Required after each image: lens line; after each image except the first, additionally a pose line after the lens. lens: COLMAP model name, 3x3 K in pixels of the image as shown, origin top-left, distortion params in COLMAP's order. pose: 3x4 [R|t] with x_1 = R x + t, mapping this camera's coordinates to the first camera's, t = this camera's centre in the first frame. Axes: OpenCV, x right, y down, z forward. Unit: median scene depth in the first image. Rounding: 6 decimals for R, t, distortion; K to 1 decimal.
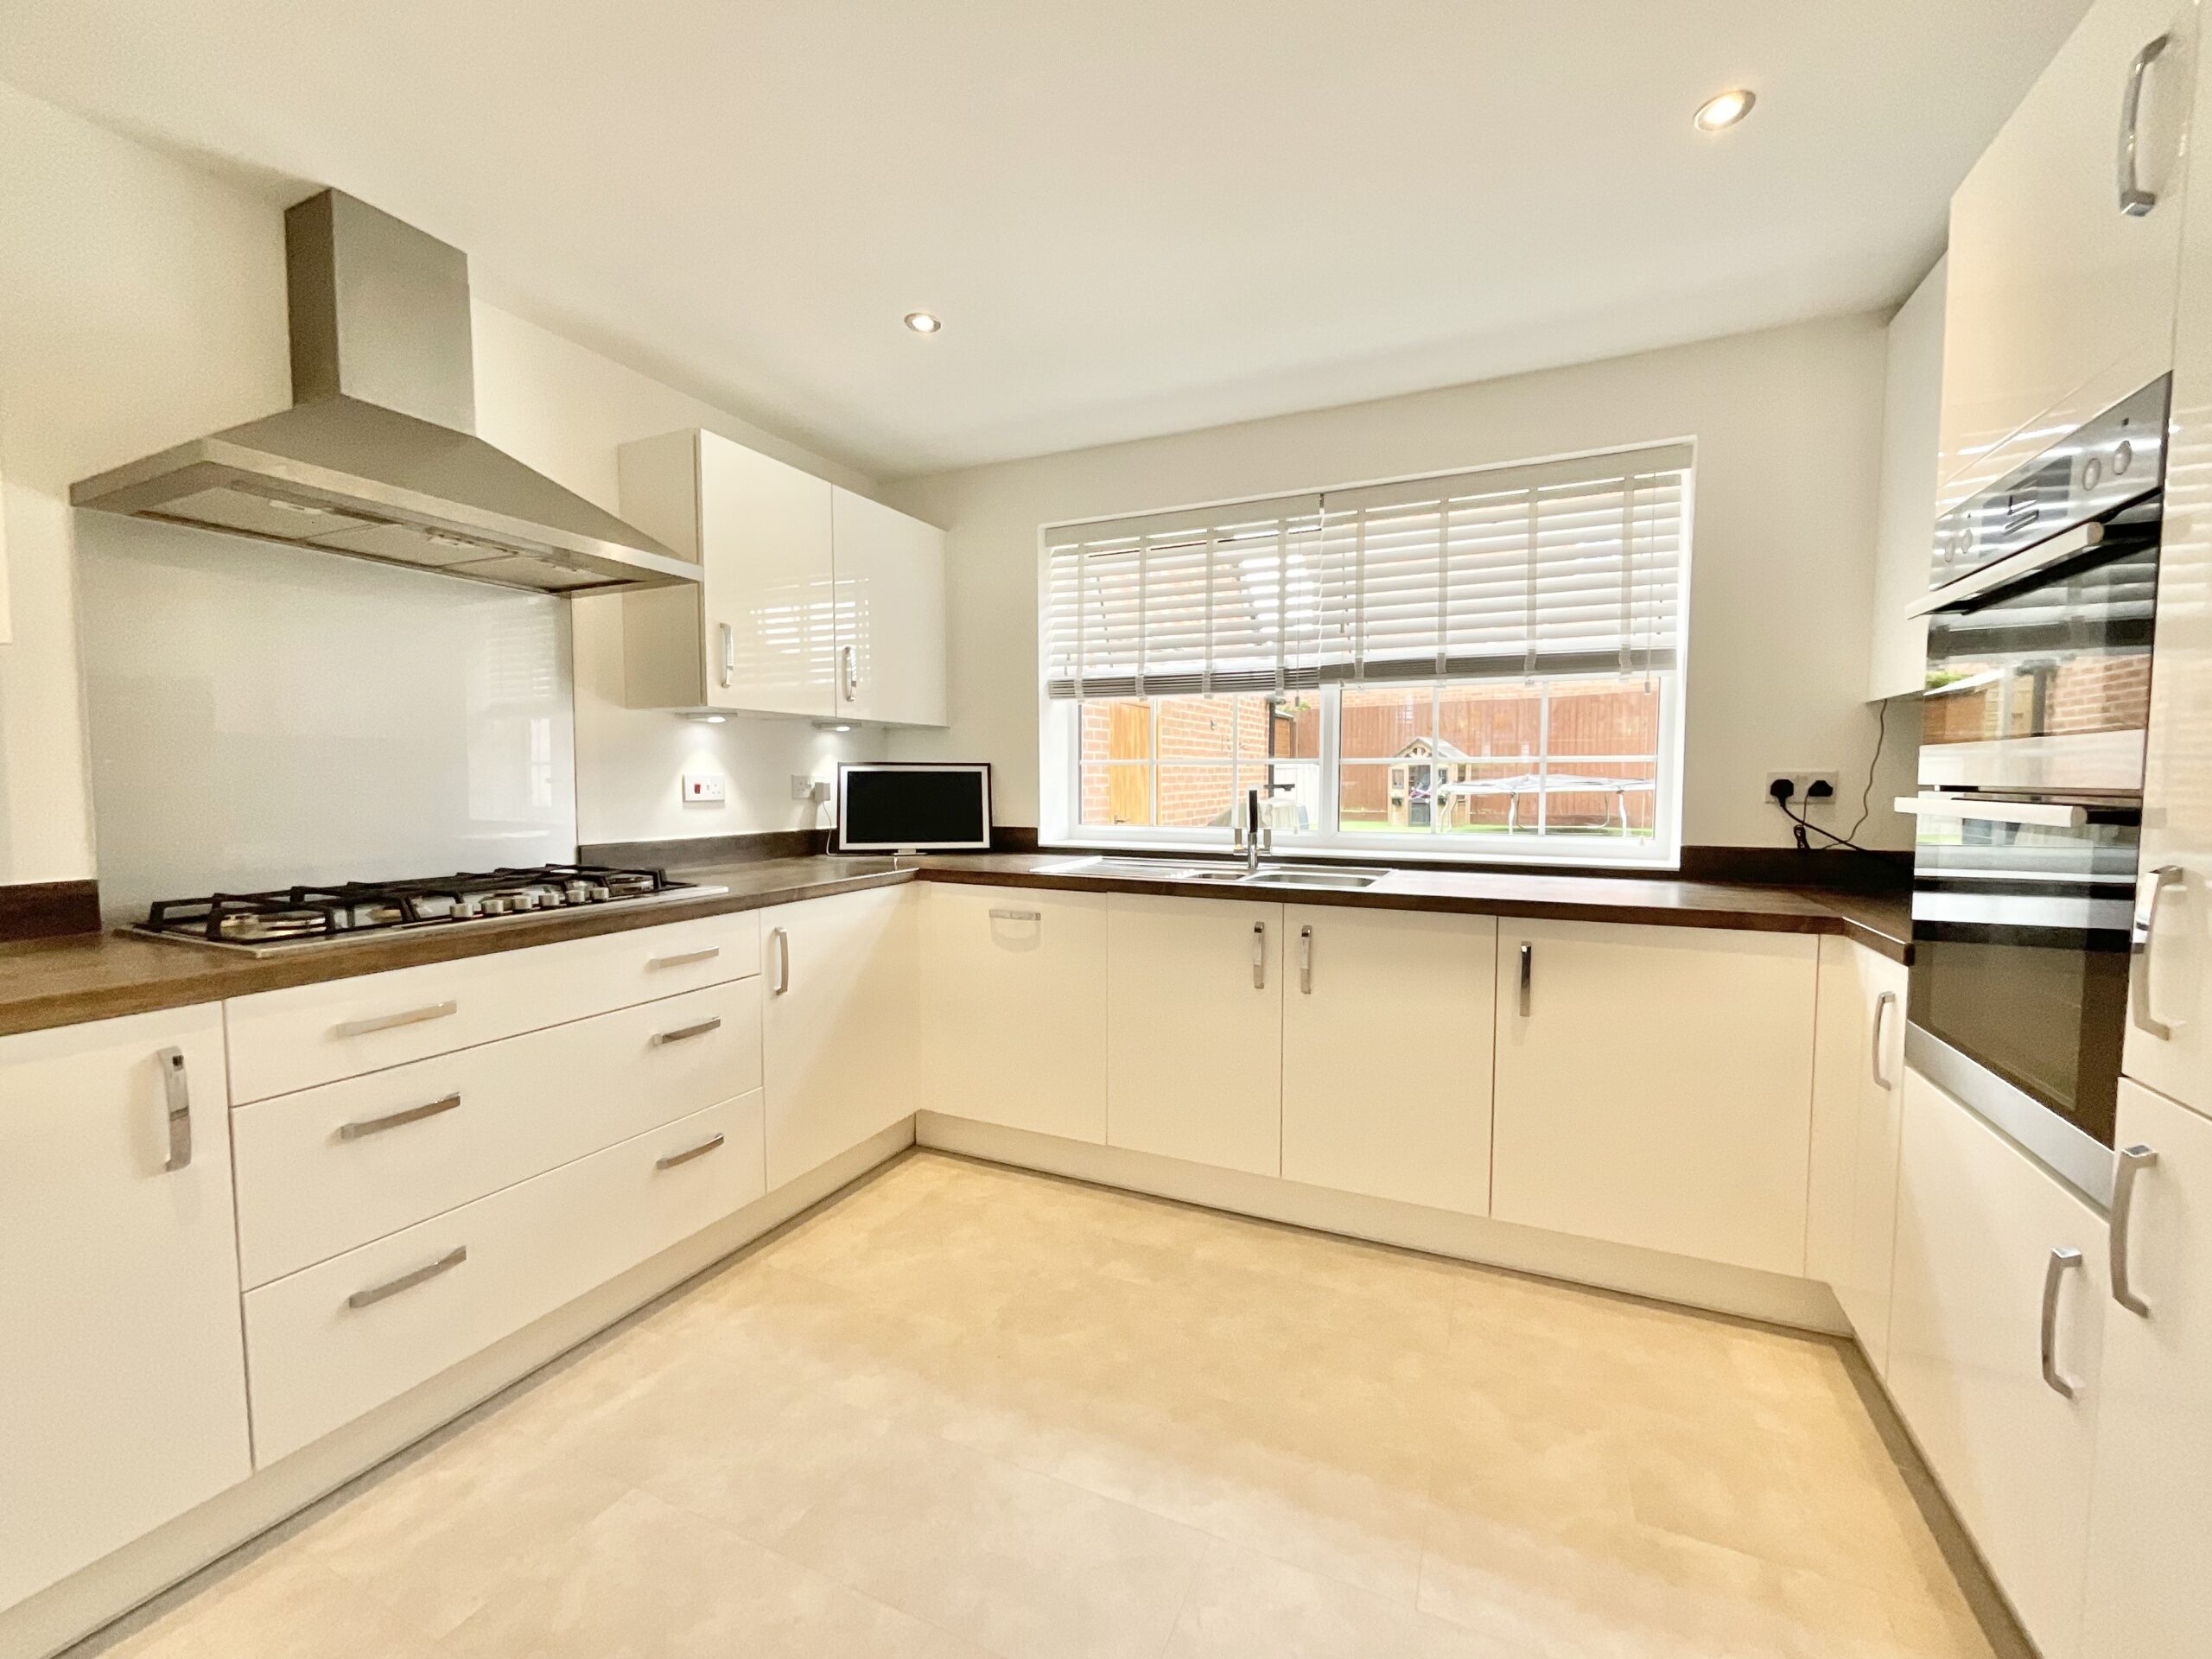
lens RADIAL K [[901.4, 0, 1107.9], [0, 901.4, 832.7], [0, 0, 1]] dist [-0.002259, -0.000094]
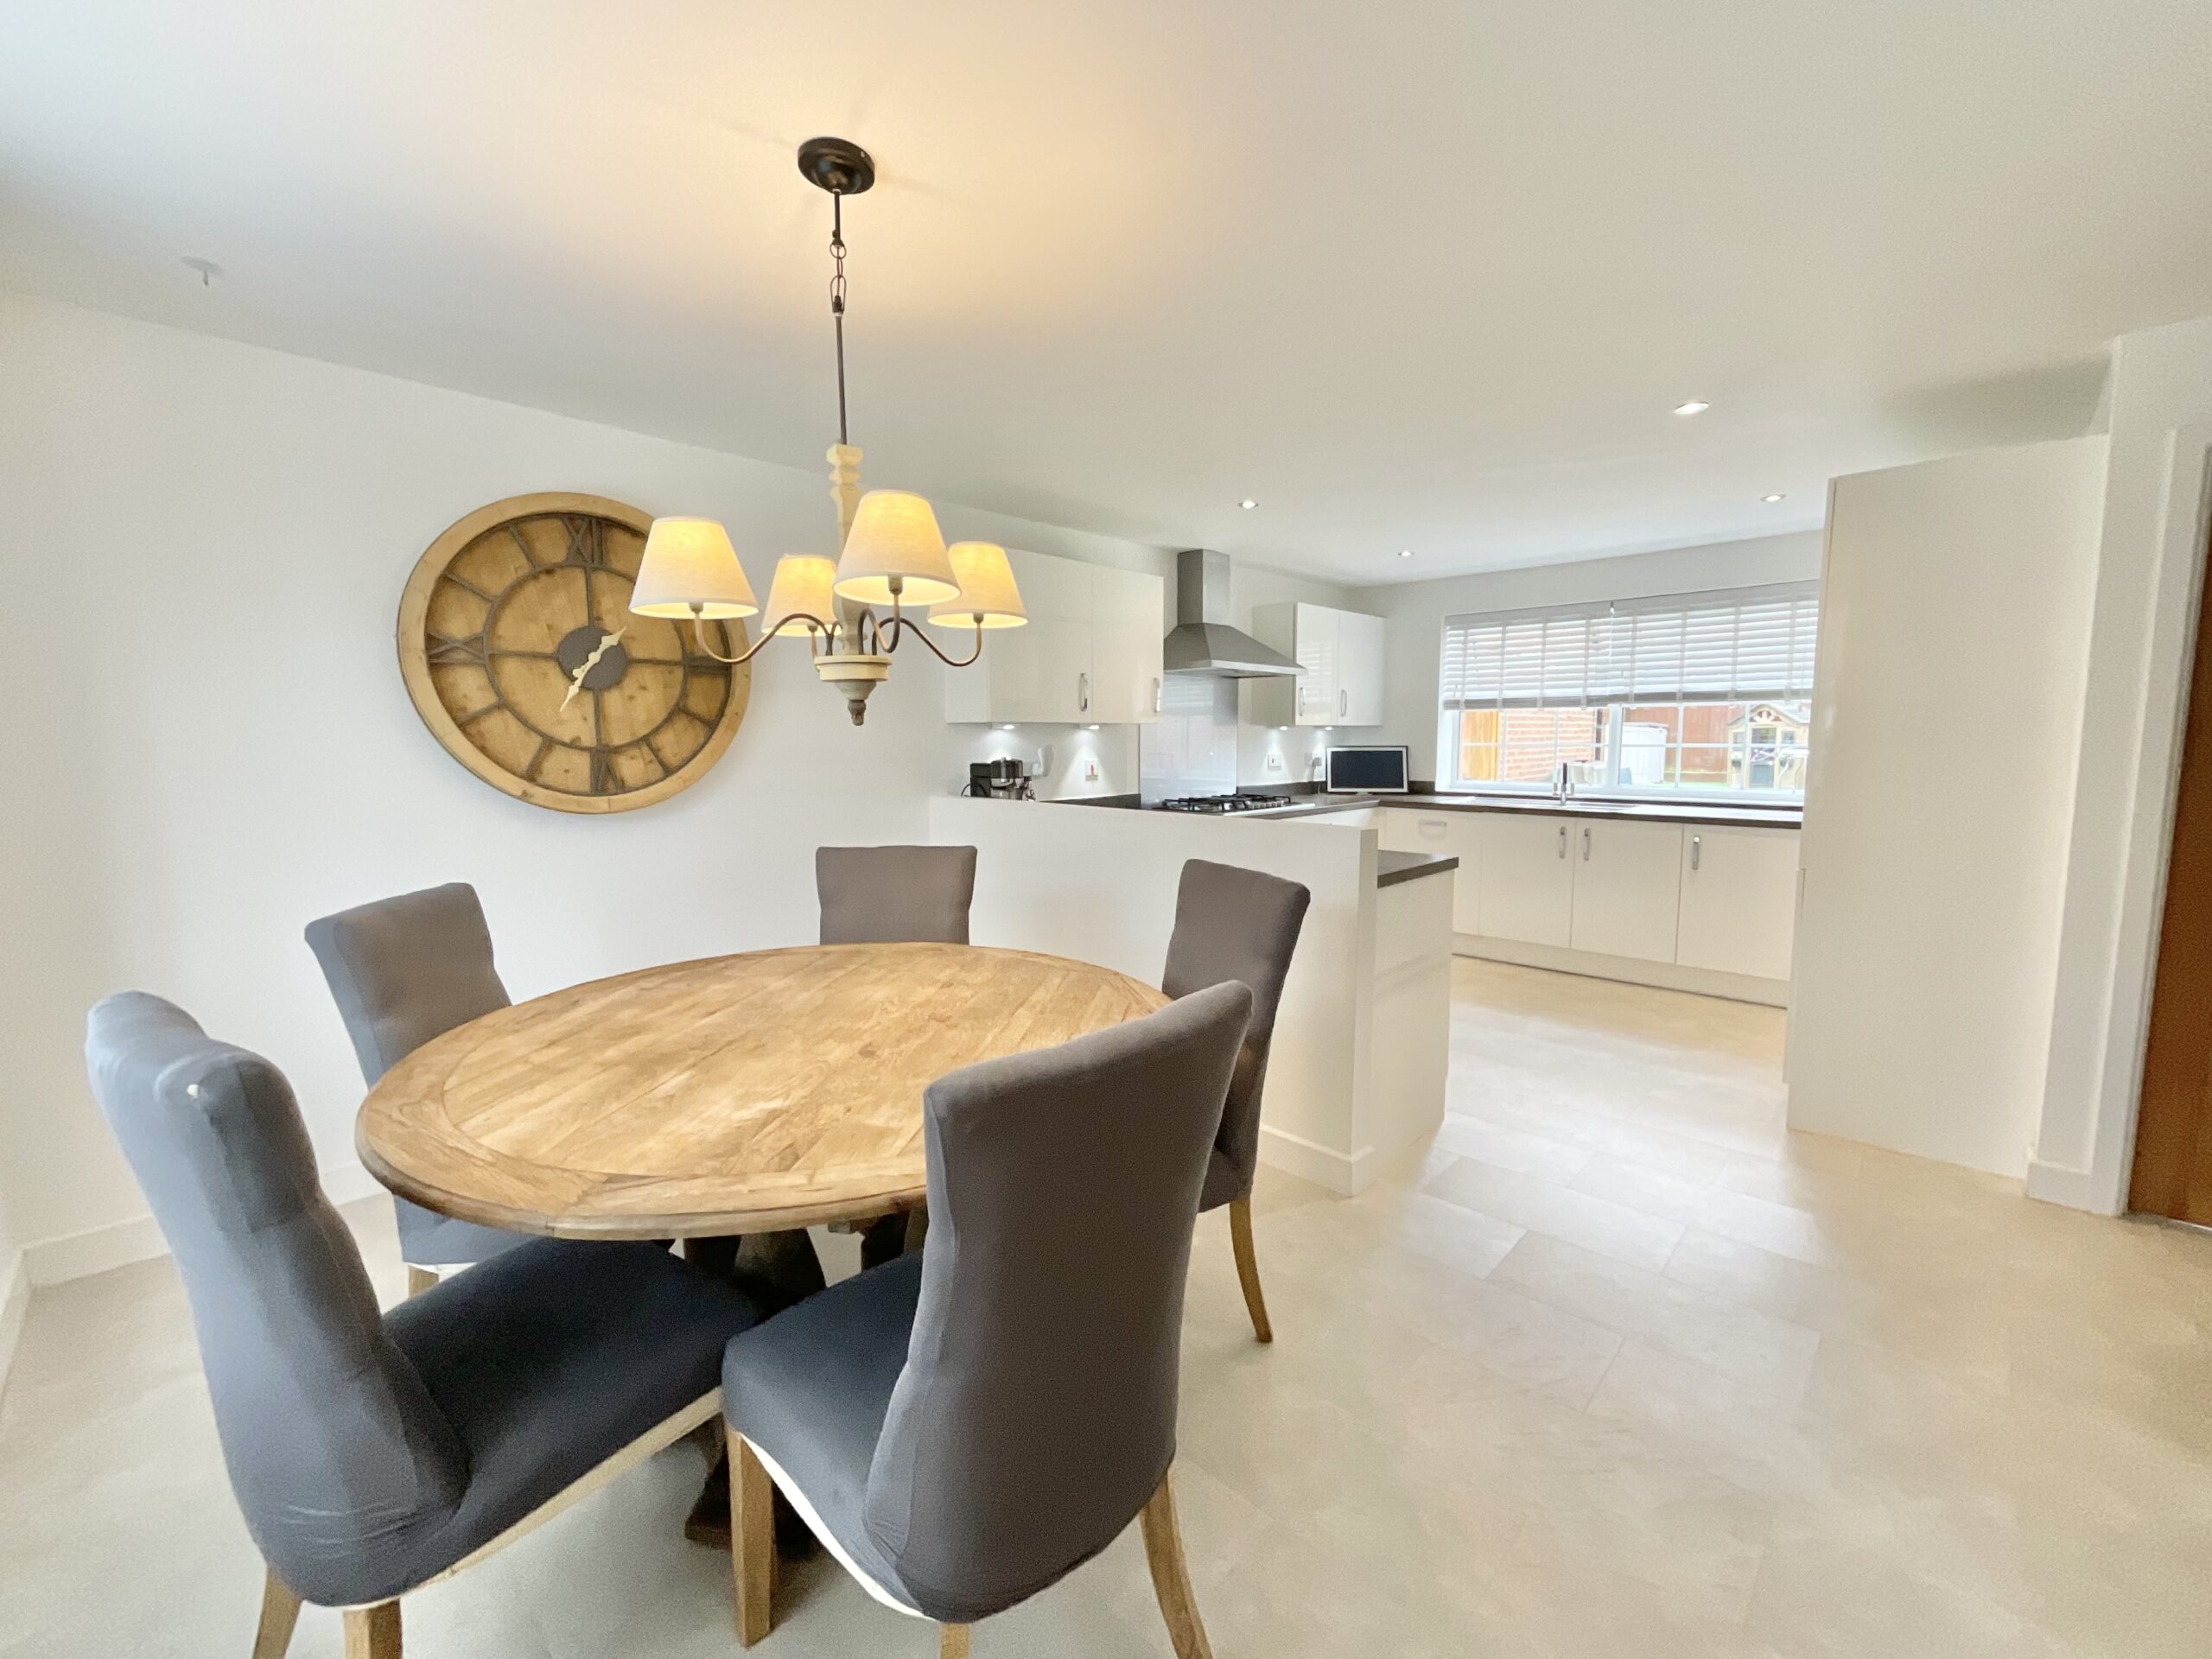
lens RADIAL K [[901.4, 0, 1107.8], [0, 901.4, 839.7], [0, 0, 1]] dist [-0.002259, -0.000094]
pose [[0.945149, 0.030711, -0.325193, -0.111606], [-0.013050, 0.998326, 0.056352, 0.018756], [0.326379, -0.049017, 0.943967, -0.986118]]
